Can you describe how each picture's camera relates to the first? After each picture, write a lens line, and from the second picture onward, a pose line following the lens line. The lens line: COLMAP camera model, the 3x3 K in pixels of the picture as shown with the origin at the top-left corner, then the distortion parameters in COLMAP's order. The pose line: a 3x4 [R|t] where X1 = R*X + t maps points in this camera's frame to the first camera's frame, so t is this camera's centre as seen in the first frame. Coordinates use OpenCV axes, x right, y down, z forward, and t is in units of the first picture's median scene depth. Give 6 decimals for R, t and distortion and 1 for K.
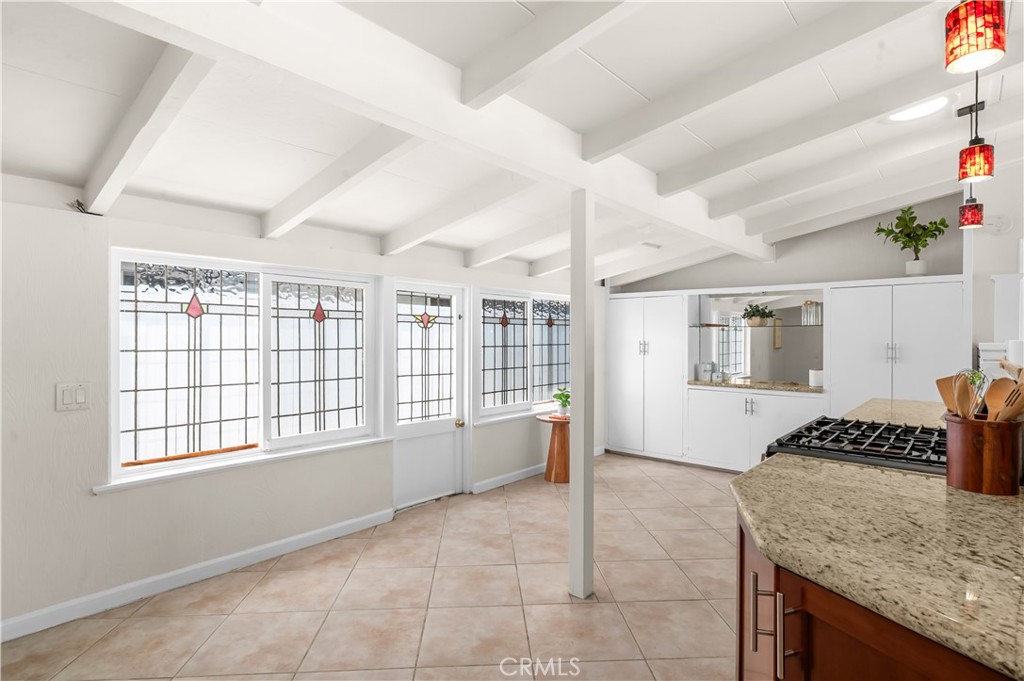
lens RADIAL K [[517.5, 0, 512.0], [0, 517.5, 340.5], [0, 0, 1]] dist [-0.000473, 0.000308]
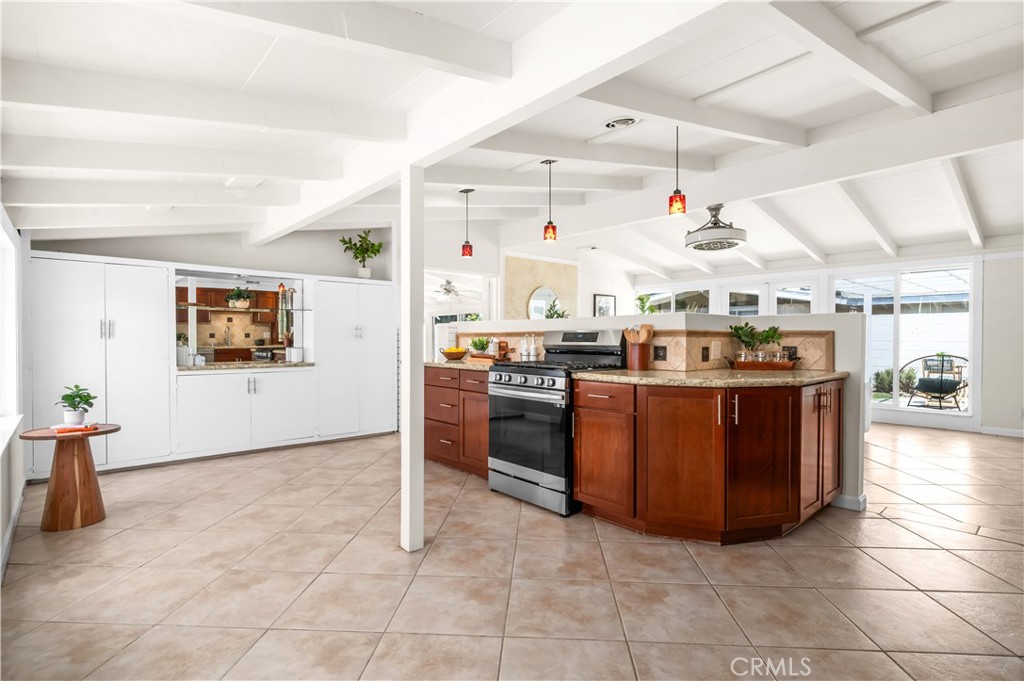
lens RADIAL K [[498.1, 0, 508.1], [0, 498.1, 342.7], [0, 0, 1]] dist [-0.002715, -0.000495]
pose [[0.134263, -0.013875, 0.990849, -0.552562], [0.003080, 0.999903, 0.013584, 0.036855], [-0.990941, 0.001228, 0.134293, 0.437912]]
